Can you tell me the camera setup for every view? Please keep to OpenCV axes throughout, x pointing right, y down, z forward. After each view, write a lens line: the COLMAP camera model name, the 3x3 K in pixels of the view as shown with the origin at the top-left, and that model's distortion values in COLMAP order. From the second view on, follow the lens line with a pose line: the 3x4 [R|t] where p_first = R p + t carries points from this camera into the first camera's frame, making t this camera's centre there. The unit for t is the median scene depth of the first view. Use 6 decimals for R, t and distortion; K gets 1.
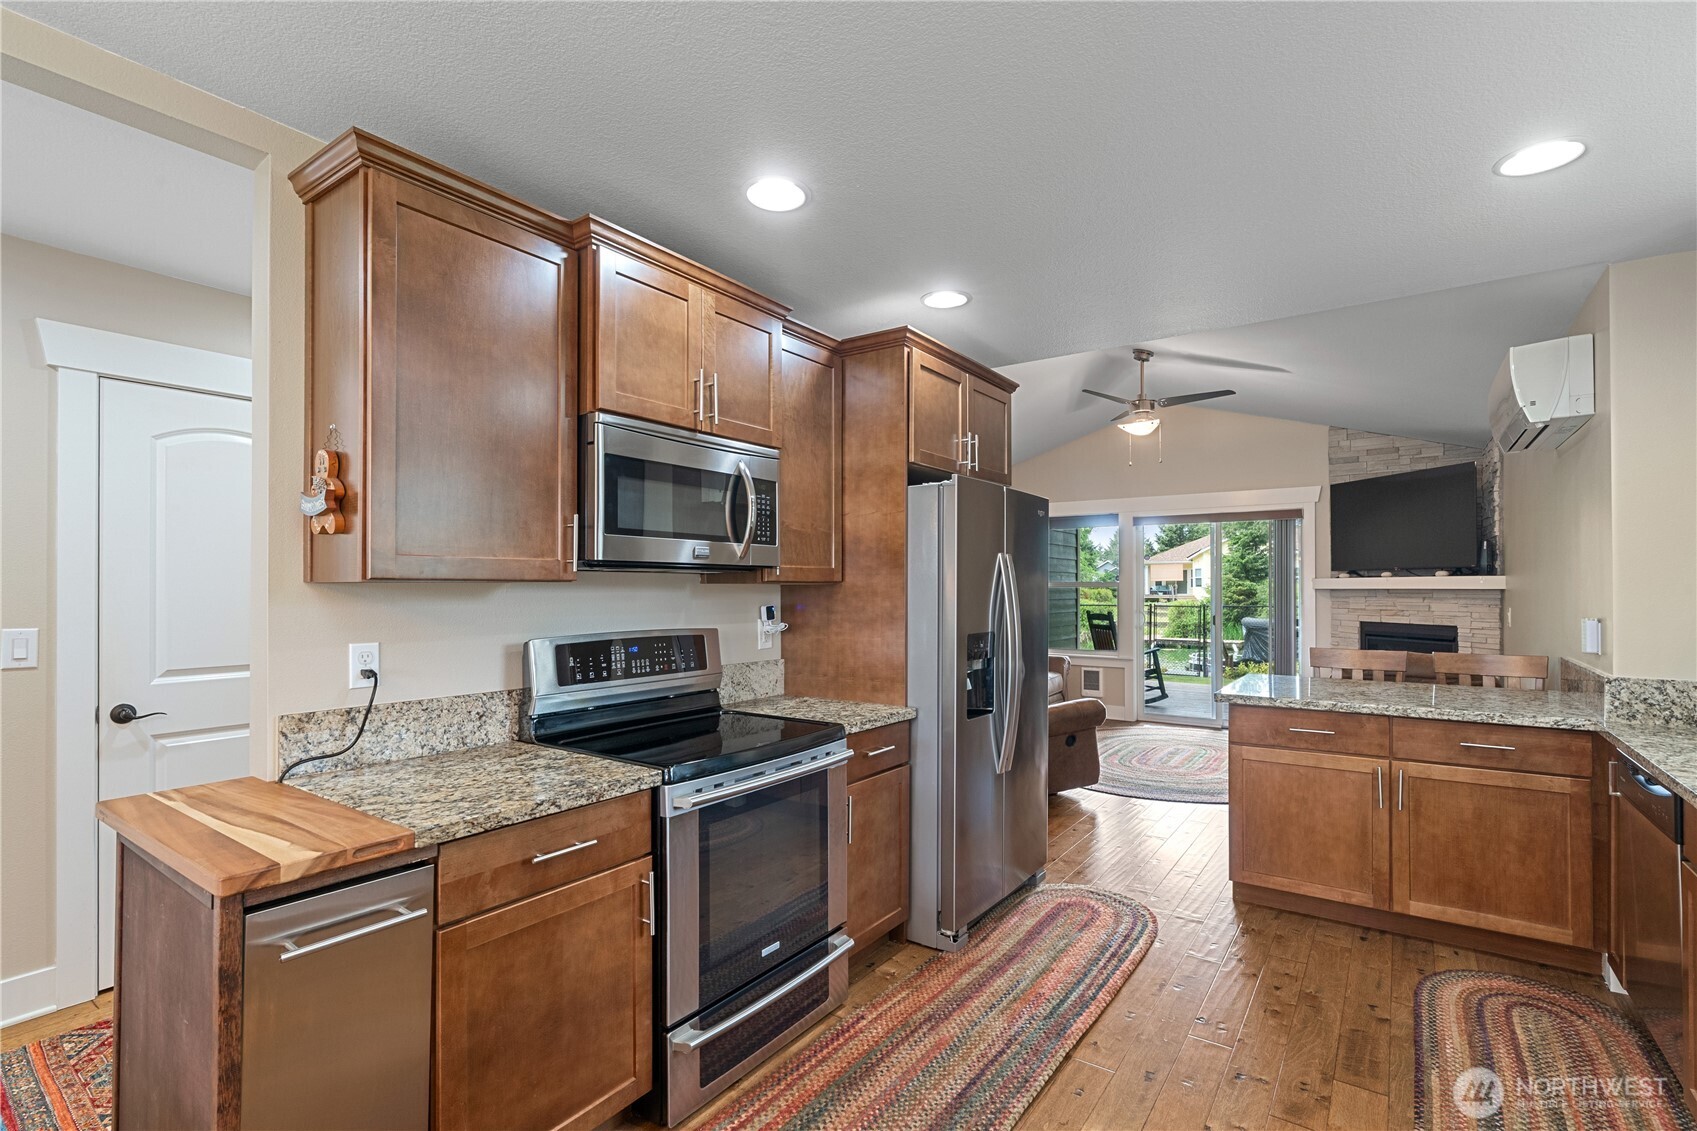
lens RADIAL K [[756.7, 0, 865.9], [0, 756.7, 584.1], [0, 0, 1]] dist [0.000396, 0.000261]
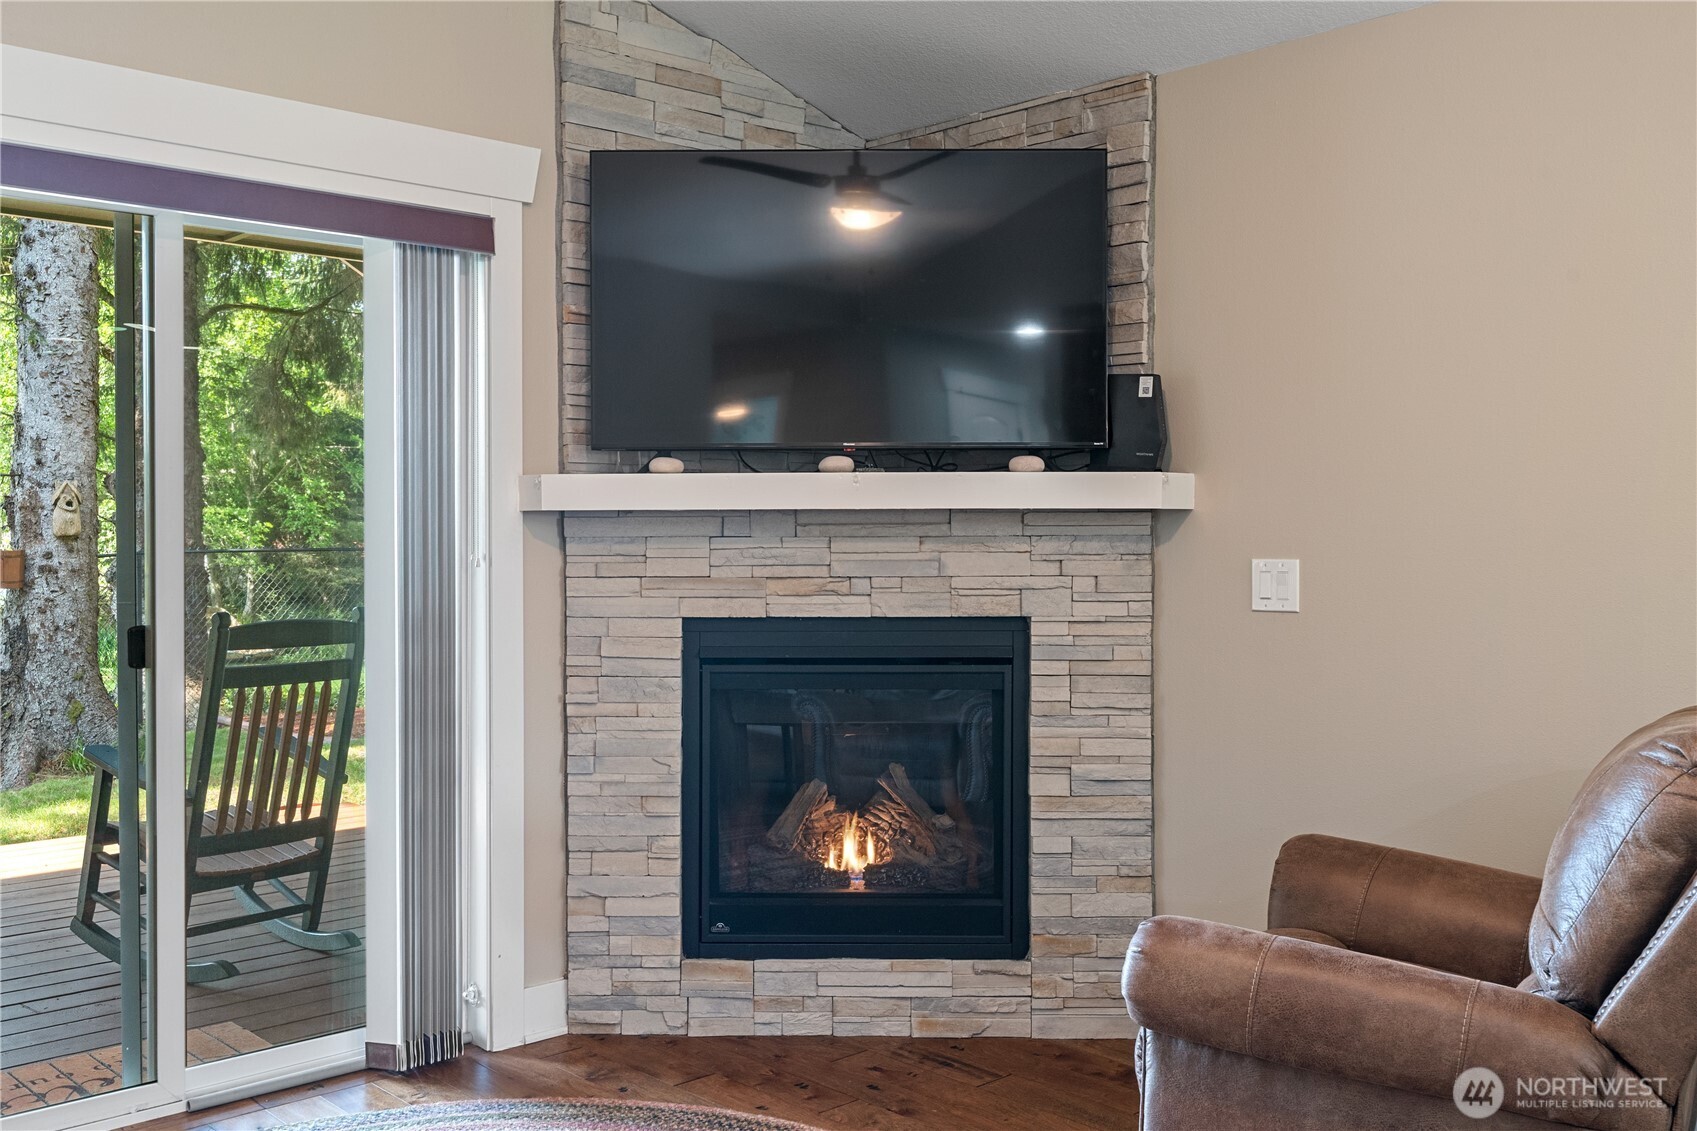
lens RADIAL K [[1558.2, 0, 849.0], [0, 1558.2, 540.7], [0, 0, 1]] dist [-0.000977, 0.001186]
pose [[0.210075, -0.002800, 0.977681, 0.056024], [-0.002403, 0.999991, 0.003380, 0.015680], [-0.977682, -0.003059, 0.210066, 0.802313]]
